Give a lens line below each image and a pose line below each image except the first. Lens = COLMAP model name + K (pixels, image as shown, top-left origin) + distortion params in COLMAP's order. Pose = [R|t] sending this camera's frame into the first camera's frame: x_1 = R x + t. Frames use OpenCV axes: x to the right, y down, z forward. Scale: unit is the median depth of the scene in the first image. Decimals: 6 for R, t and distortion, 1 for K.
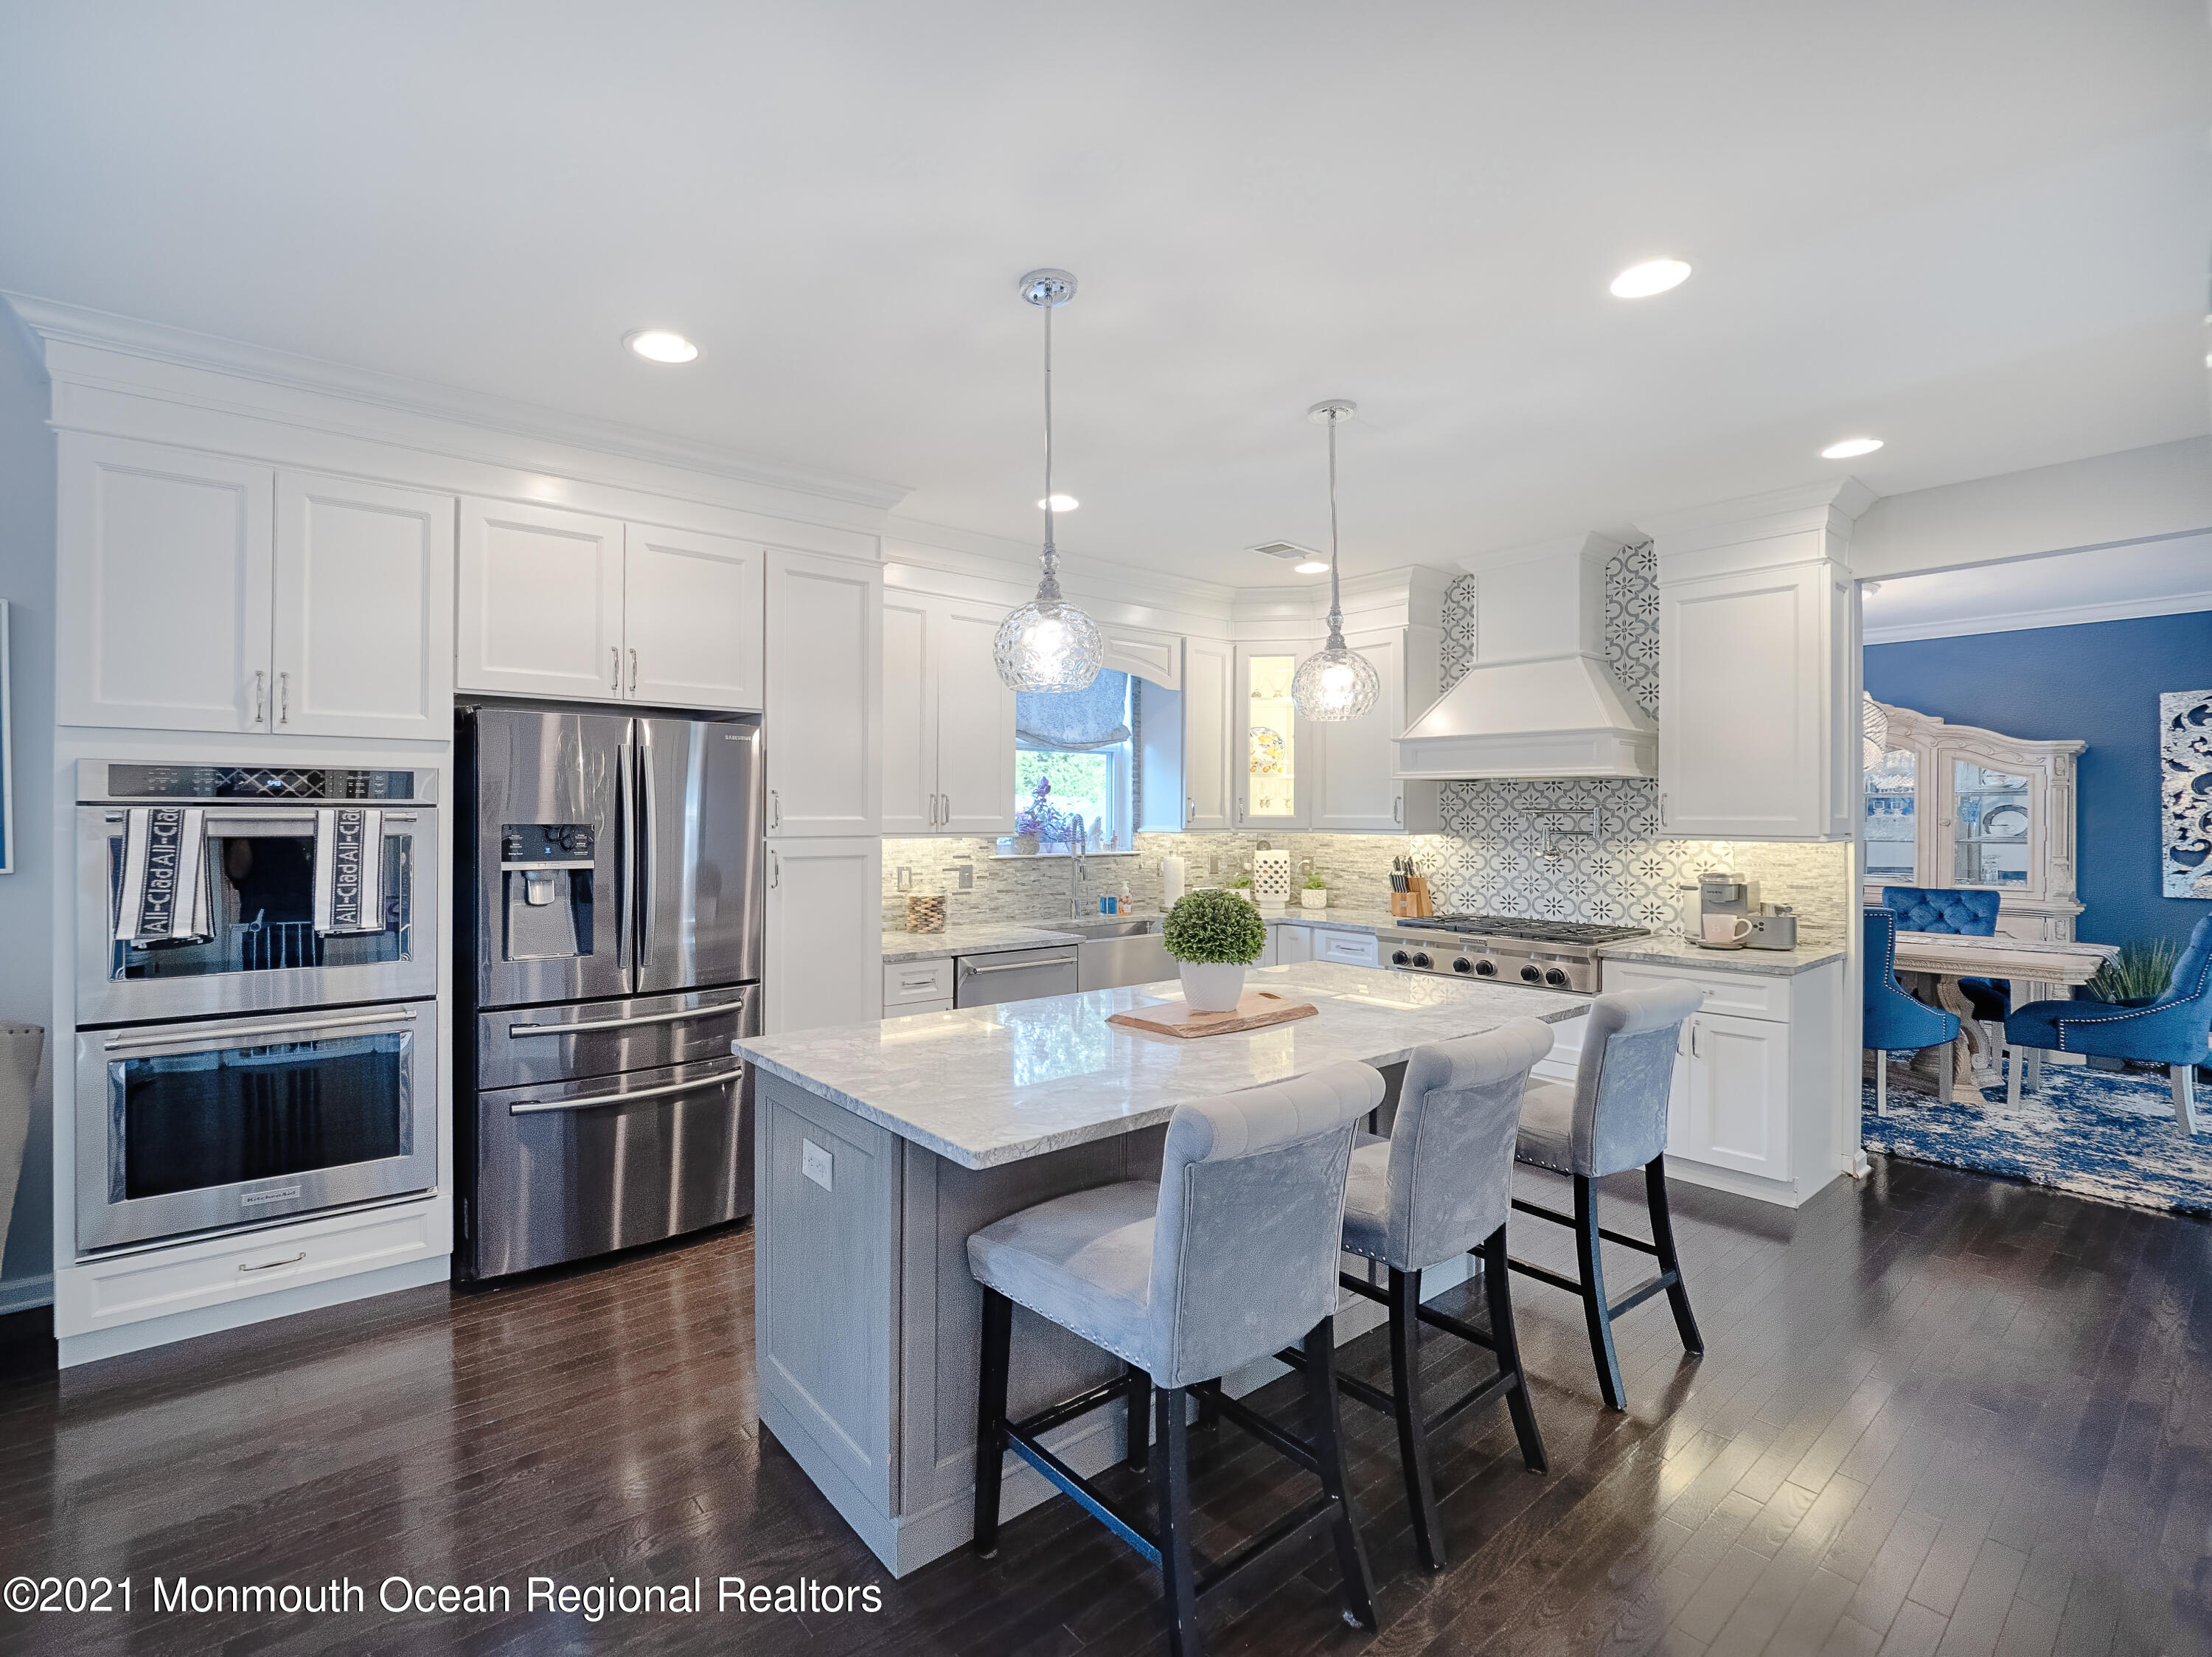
lens RADIAL K [[956.8, 0, 1023.3], [0, 956.8, 815.7], [0, 0, 1]] dist [-0.008056, 0.000297]
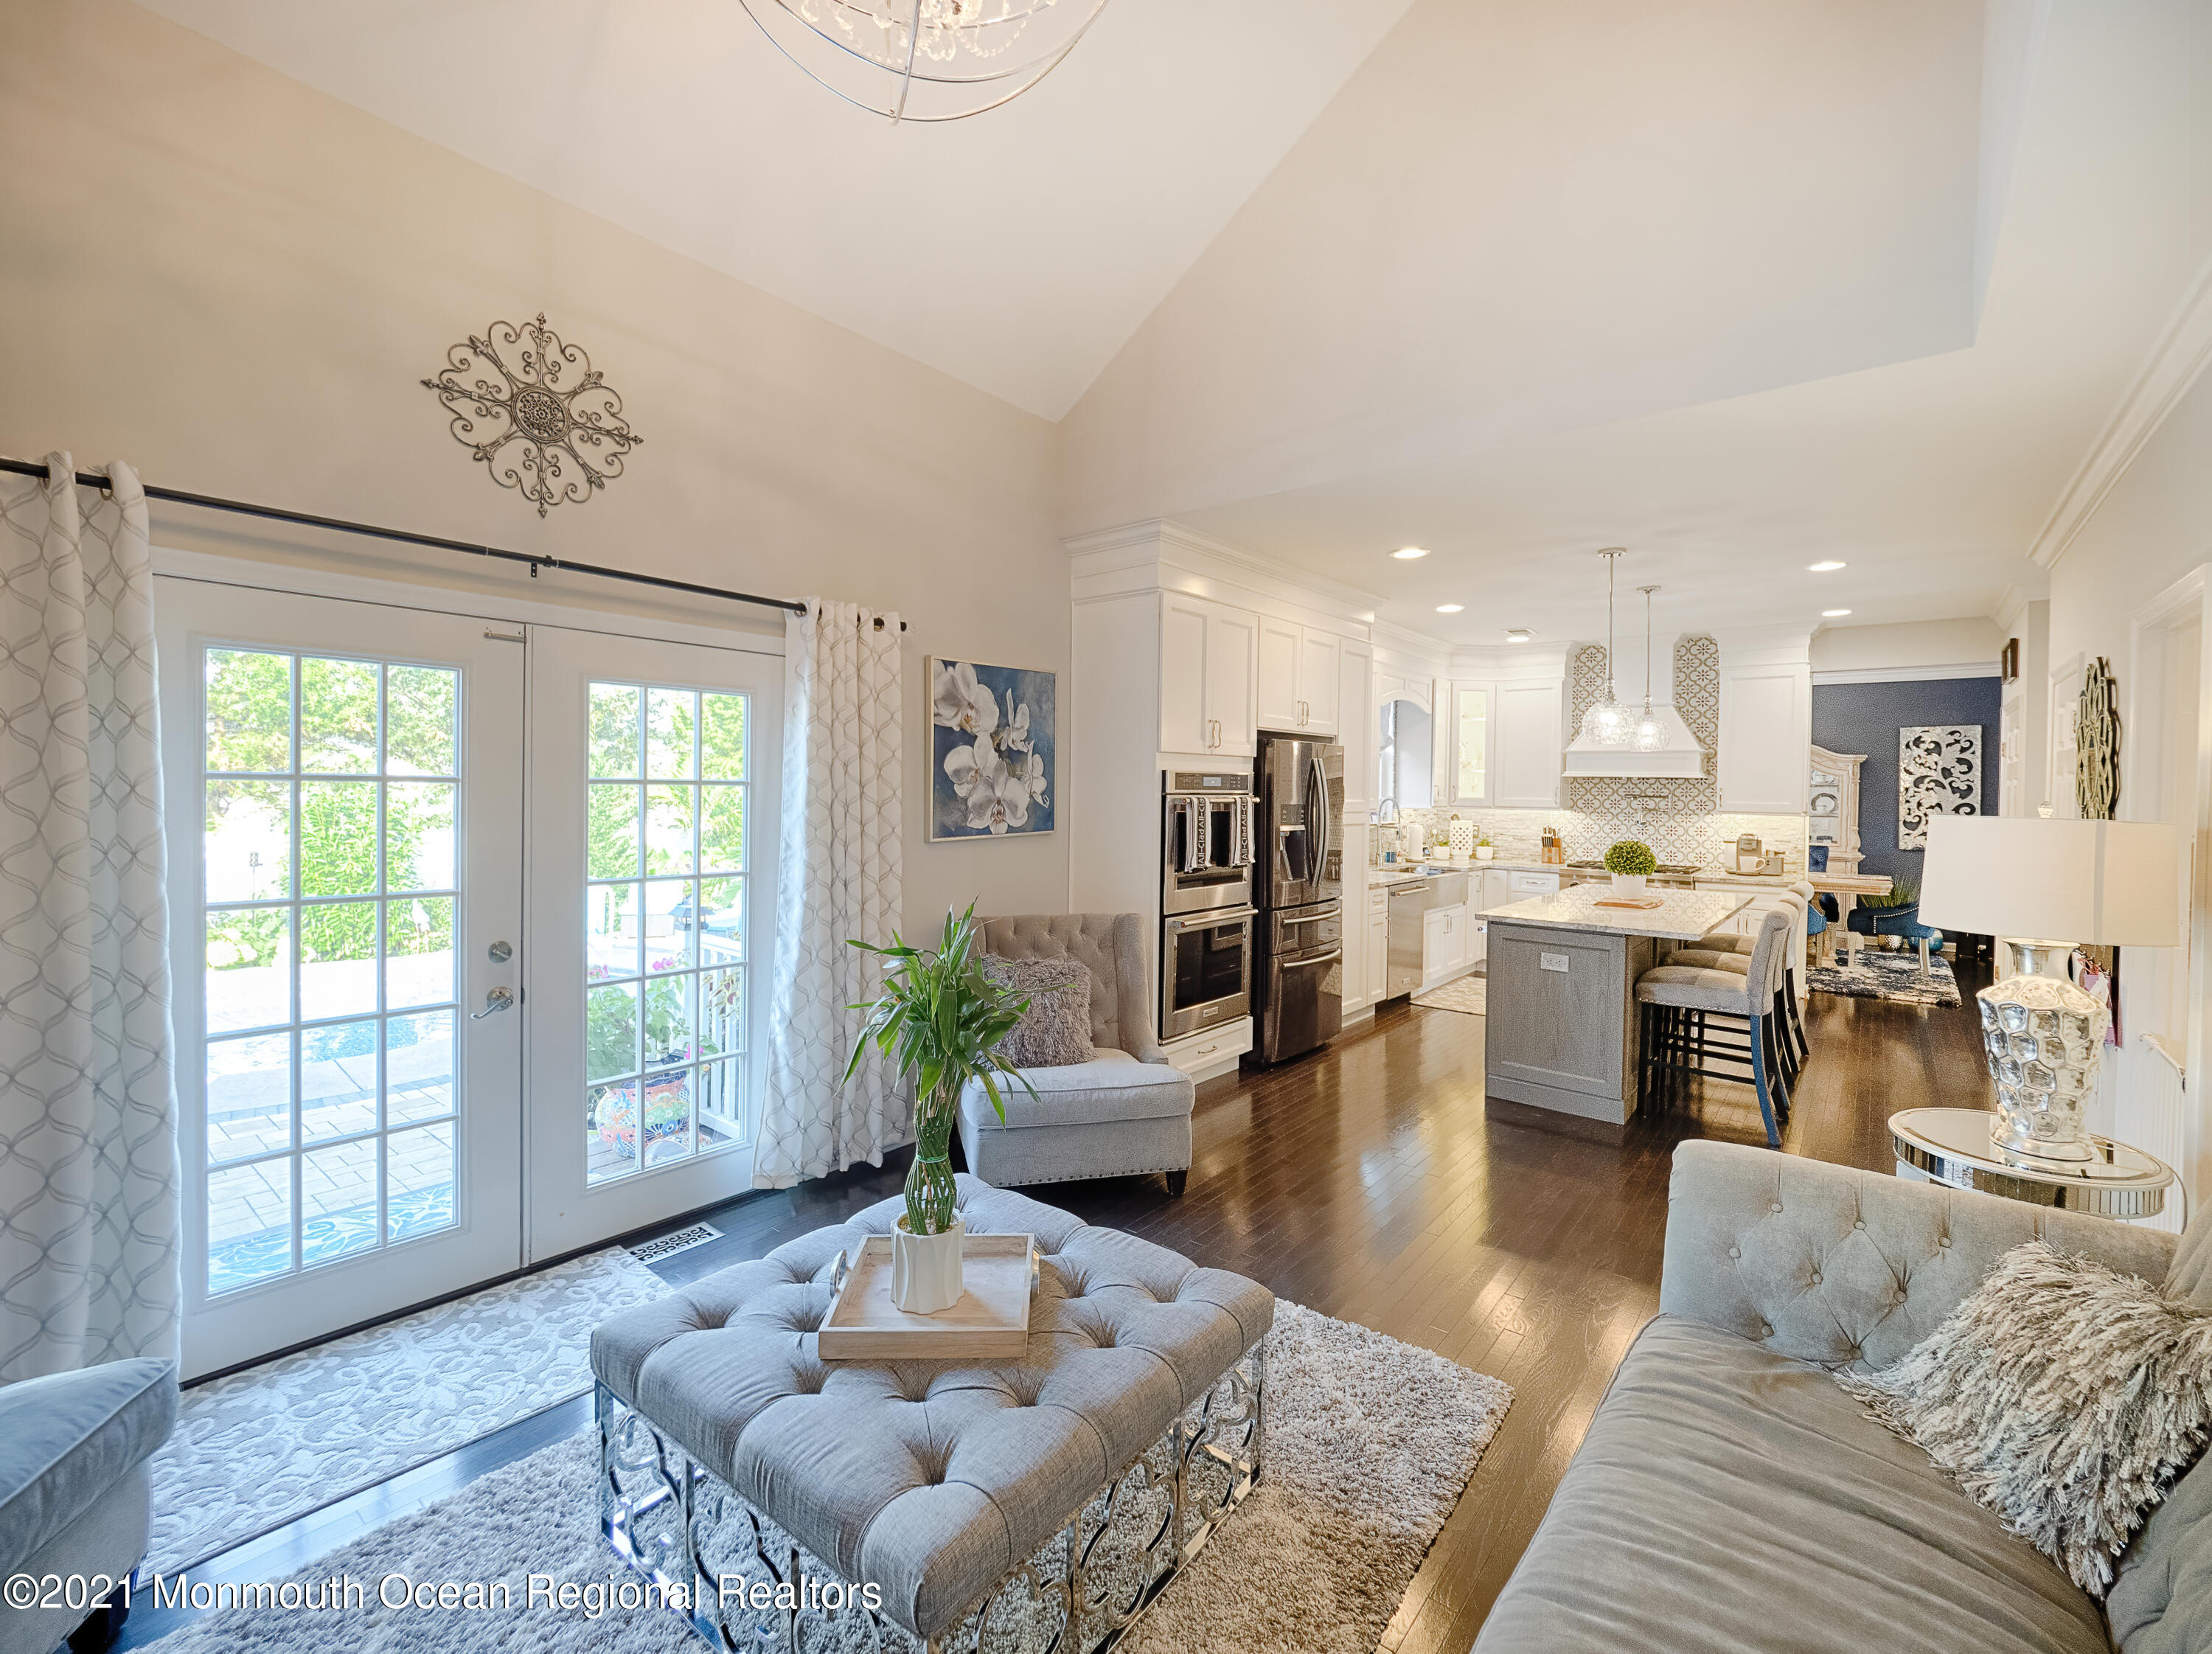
lens RADIAL K [[956.8, 0, 1165.2], [0, 956.8, 810.1], [0, 0, 1]] dist [-0.008056, 0.000297]
pose [[0.960966, 0.003092, 0.276649, -0.689244], [-0.009366, 0.999728, 0.021359, -0.009266], [-0.276508, -0.023117, 0.960734, -0.350102]]
